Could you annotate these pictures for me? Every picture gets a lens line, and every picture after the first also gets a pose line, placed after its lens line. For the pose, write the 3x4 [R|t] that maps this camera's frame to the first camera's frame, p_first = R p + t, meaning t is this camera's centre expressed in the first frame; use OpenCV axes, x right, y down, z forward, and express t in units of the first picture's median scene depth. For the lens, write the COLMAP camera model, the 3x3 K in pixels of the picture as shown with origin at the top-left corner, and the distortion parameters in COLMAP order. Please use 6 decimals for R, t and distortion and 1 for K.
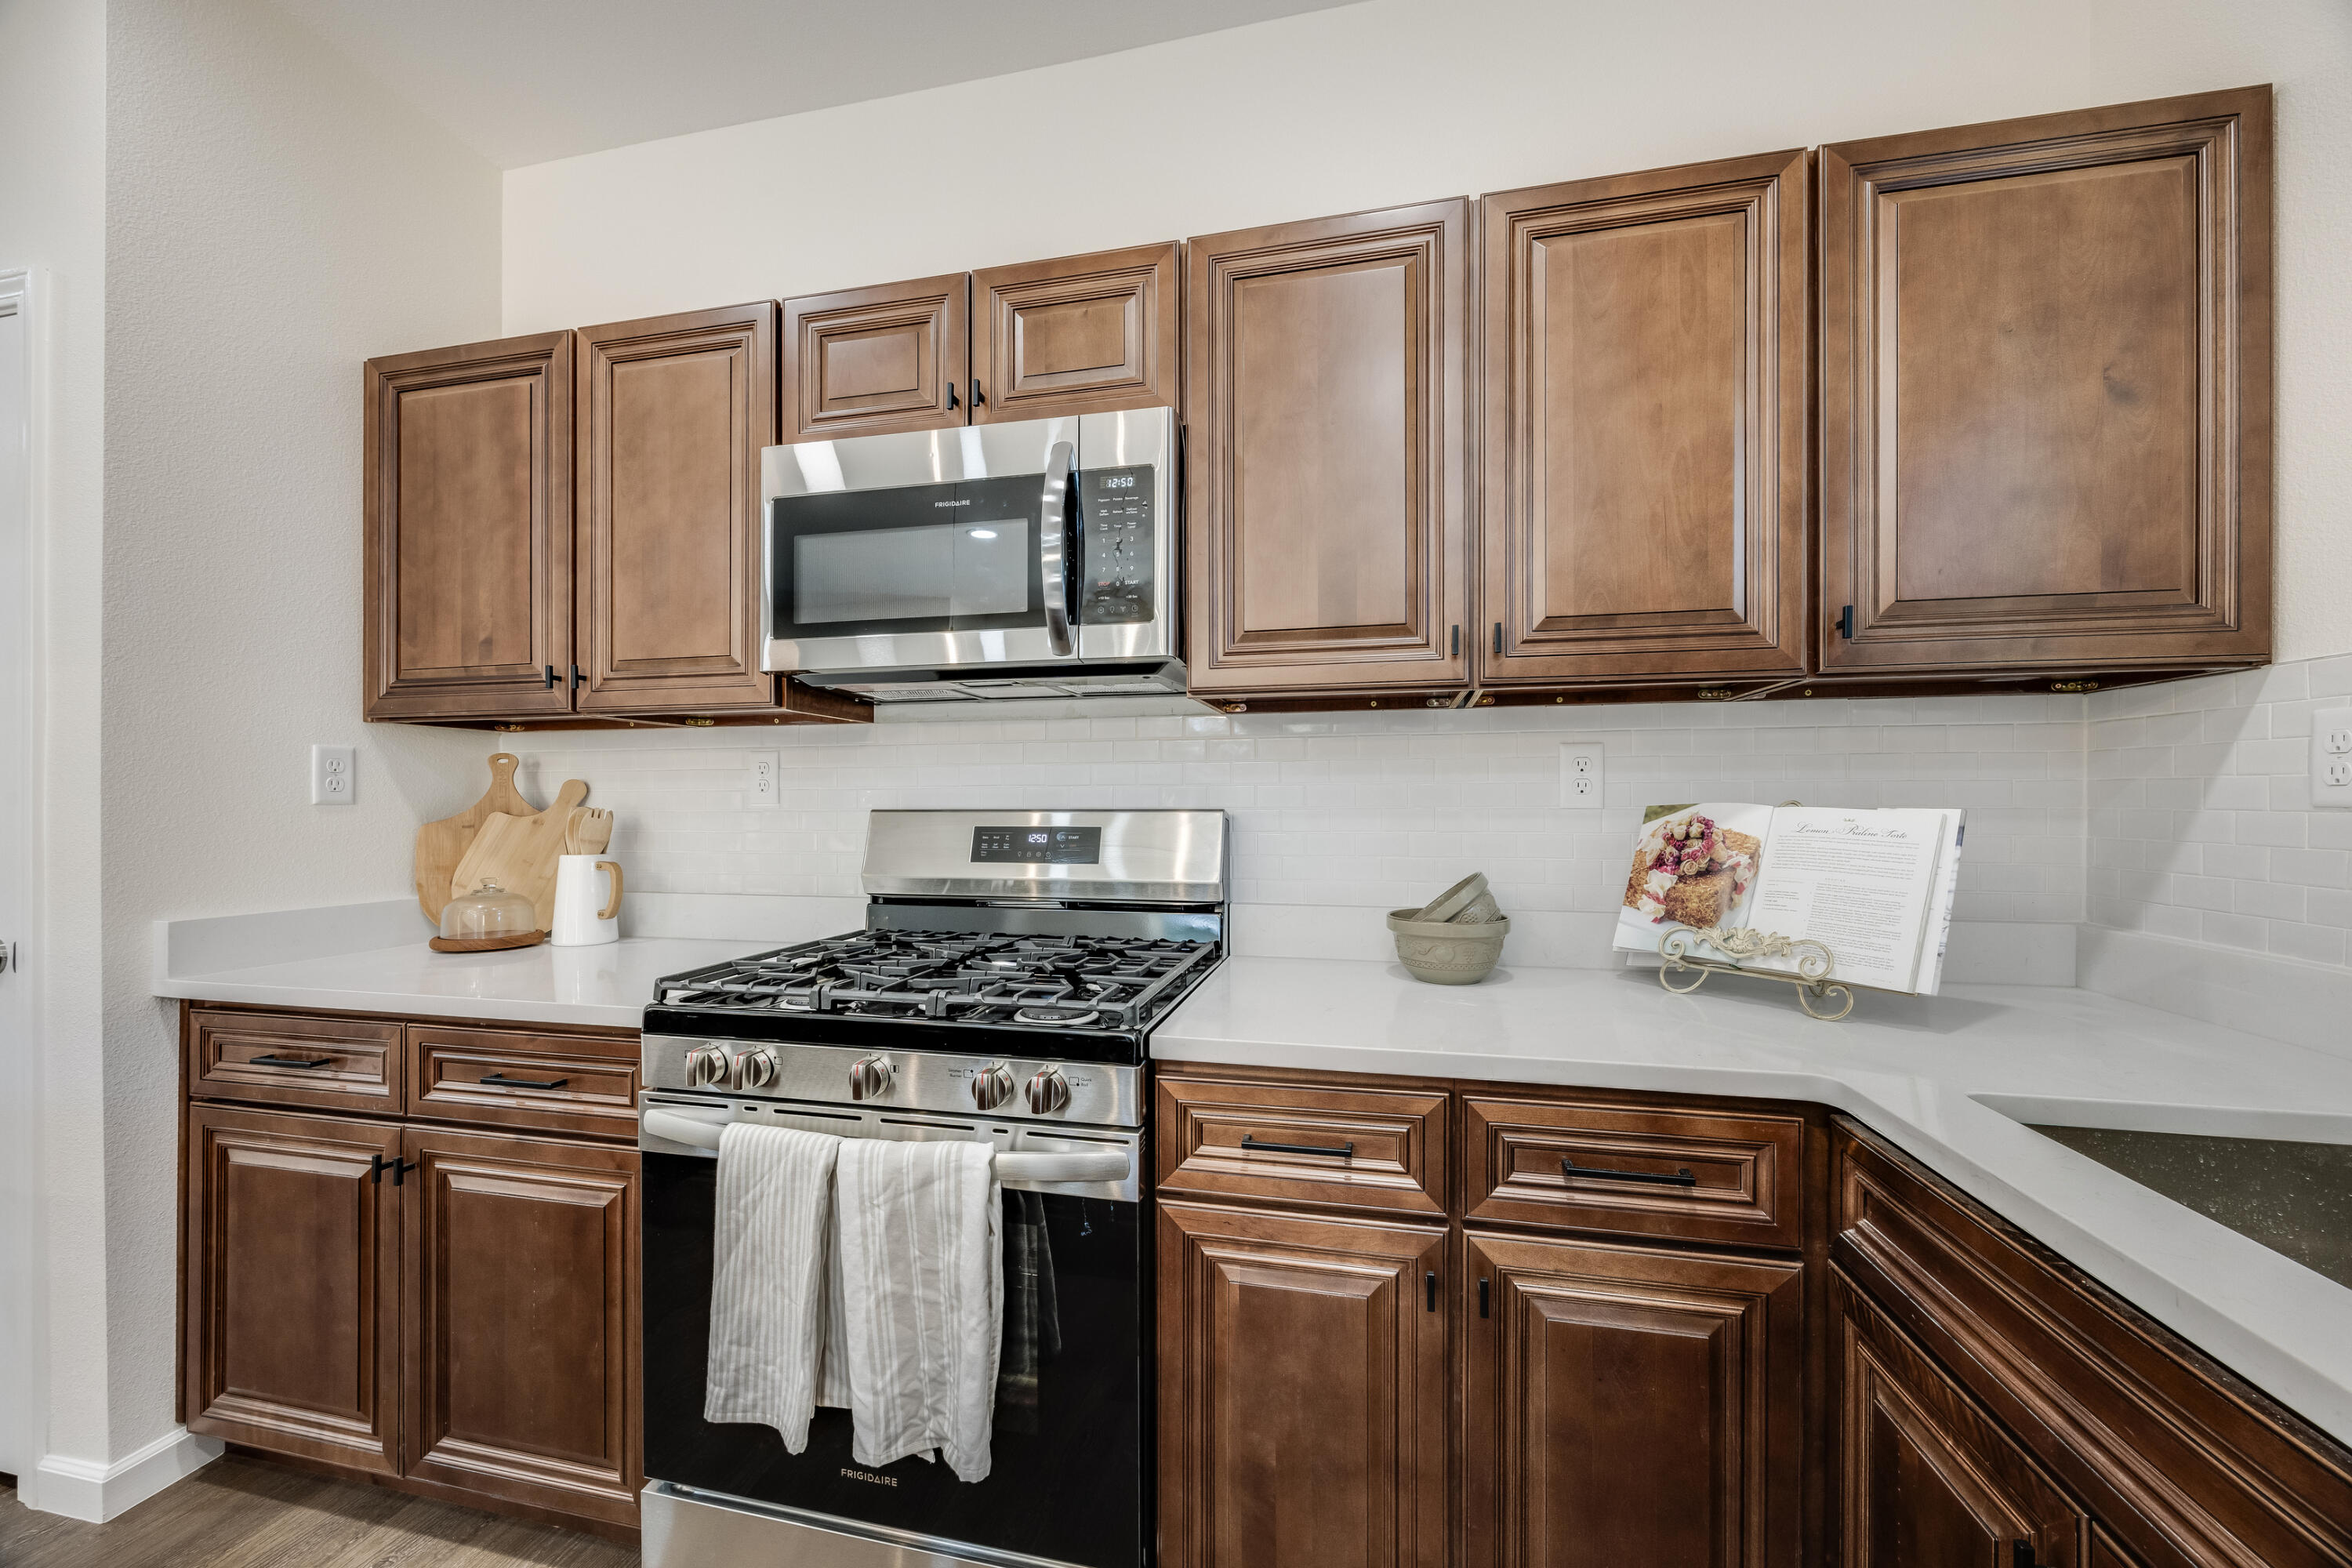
lens RADIAL K [[889.7, 0, 1180.1], [0, 889.7, 799.4], [0, 0, 1]] dist [-0.003023, -0.000126]
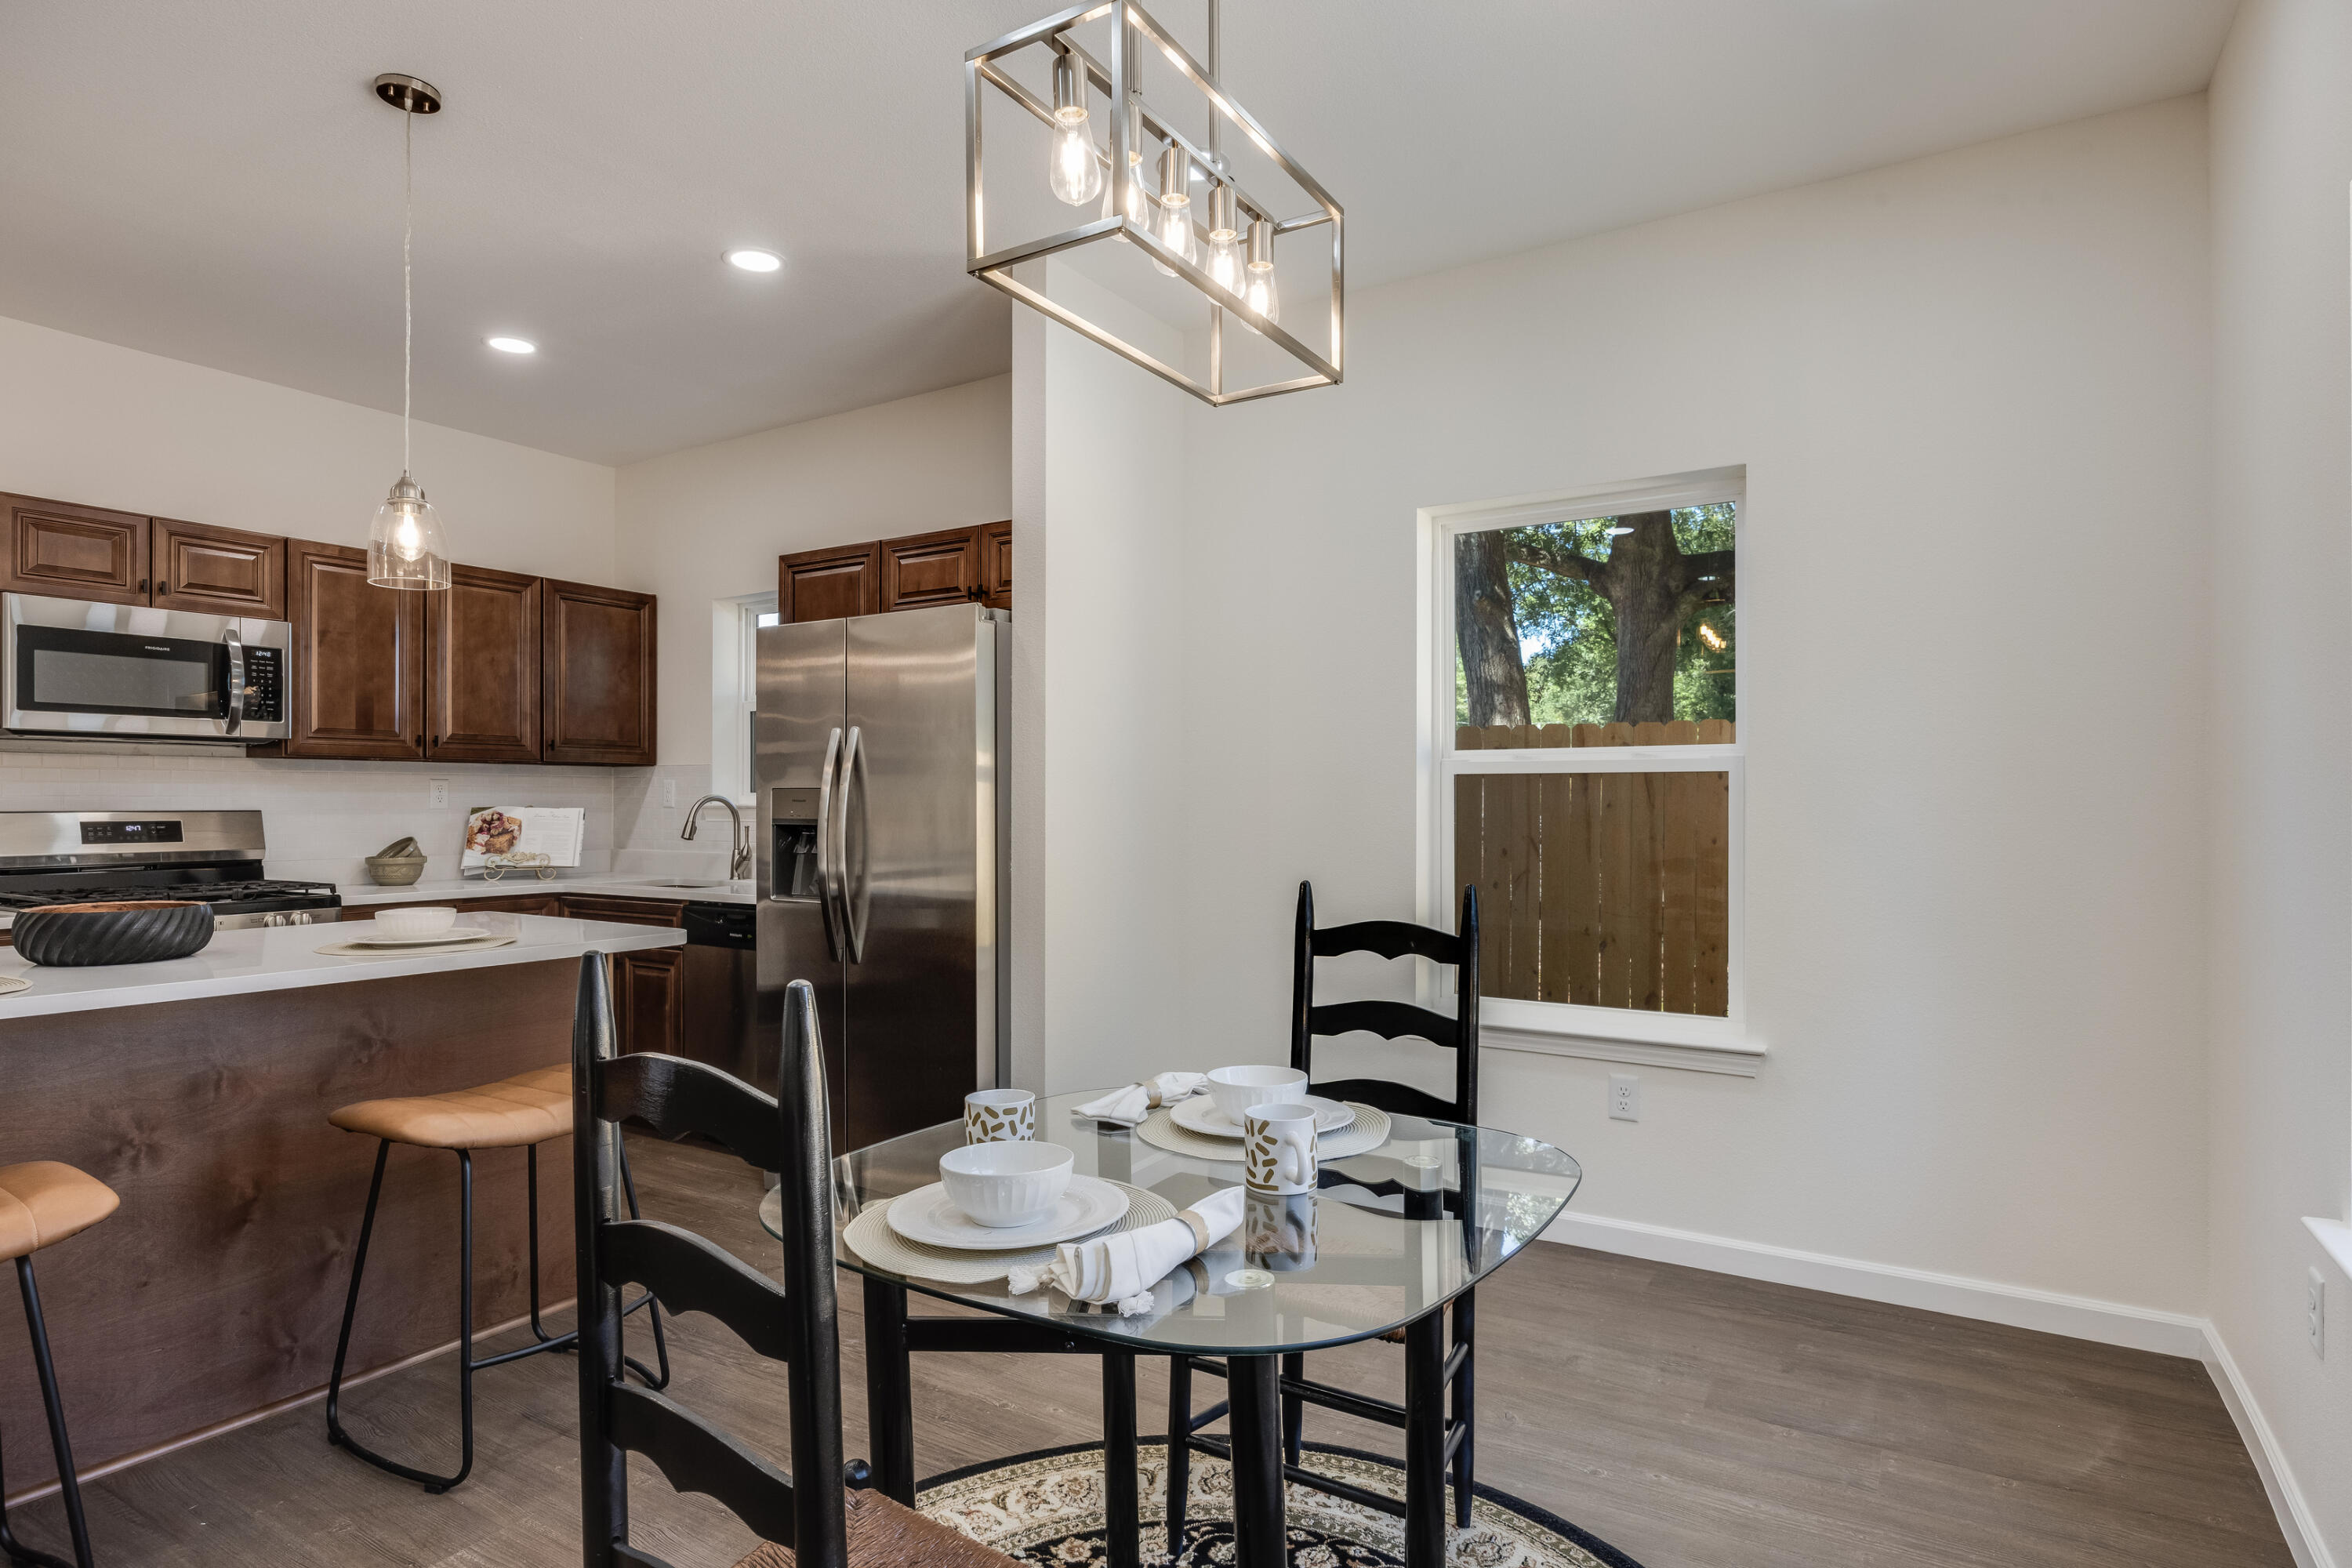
lens RADIAL K [[1236.3, 0, 1169.4], [0, 1236.3, 801.6], [0, 0, 1]] dist [0.000470, 0.000249]
pose [[0.334376, 0.002483, 0.942437, -2.101663], [-0.000536, 0.999997, -0.002445, -0.001941], [-0.942440, 0.000312, 0.334376, -1.989957]]
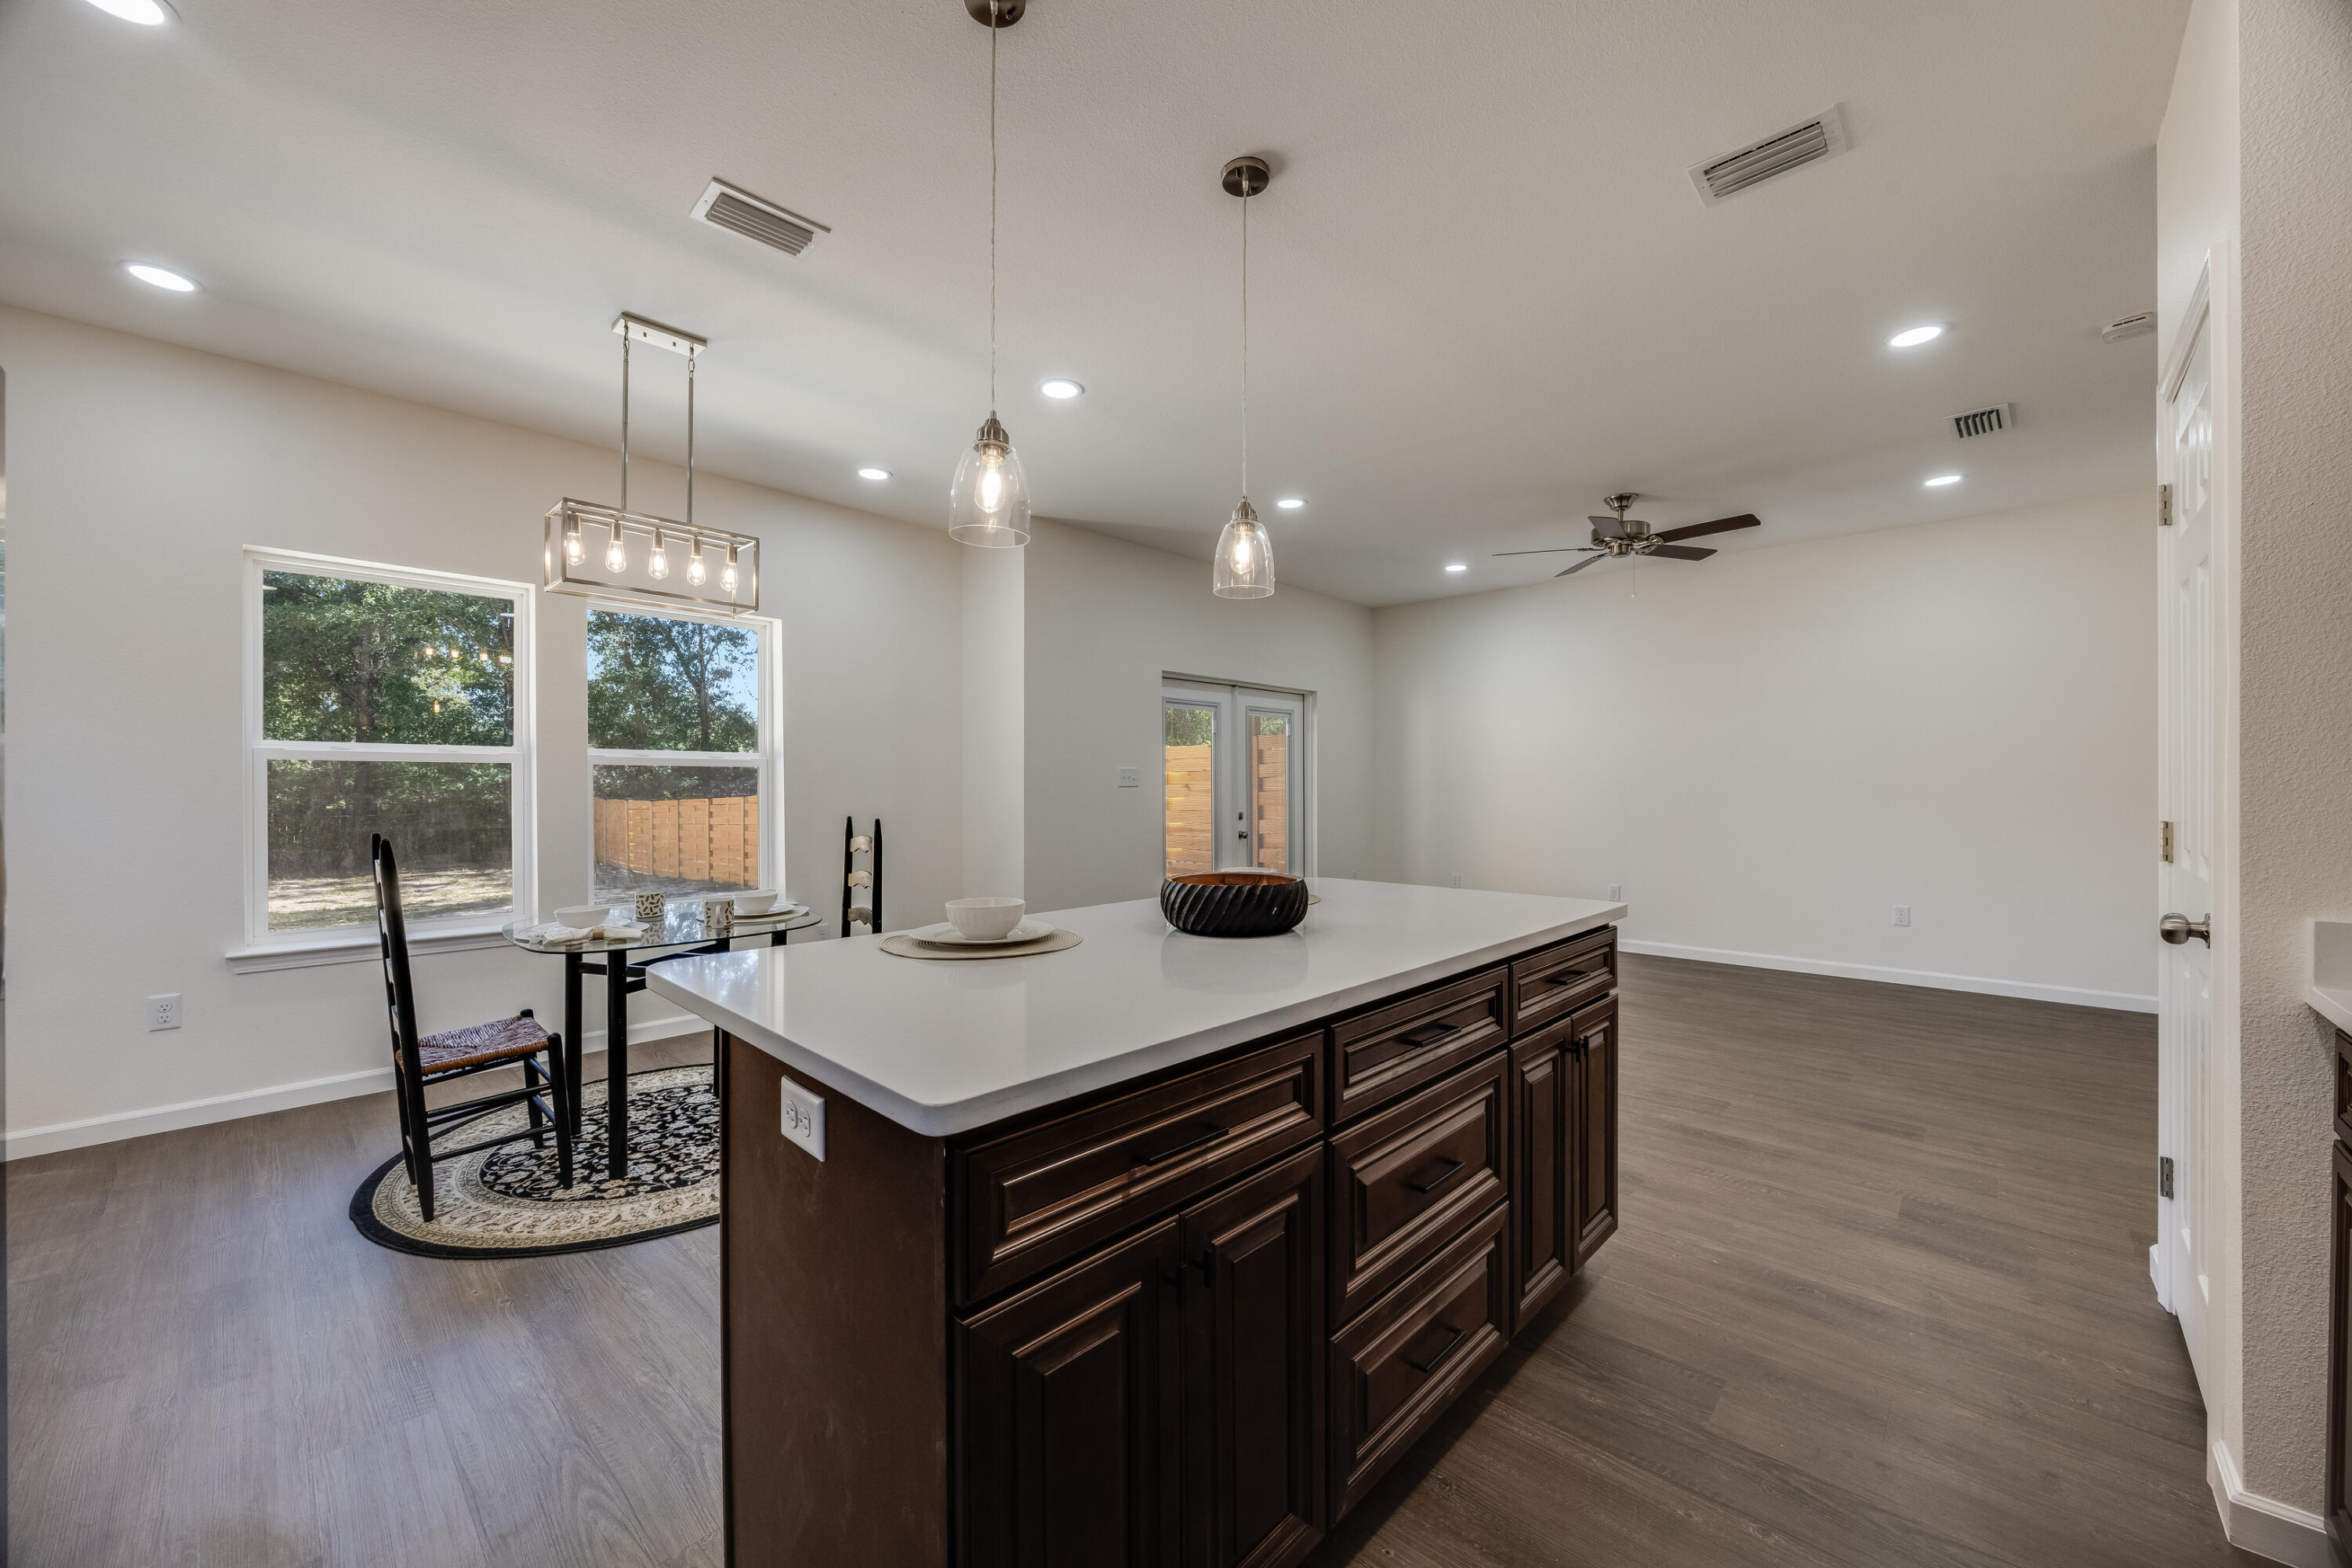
lens RADIAL K [[882.0, 0, 1179.5], [0, 882.0, 784.2], [0, 0, 1]] dist [-0.007149, -0.000088]
pose [[-0.503855, 0.002046, -0.863786, 0.151933], [0.005247, 0.999986, -0.000692, -0.000258], [0.863772, -0.004881, -0.503859, 0.504371]]
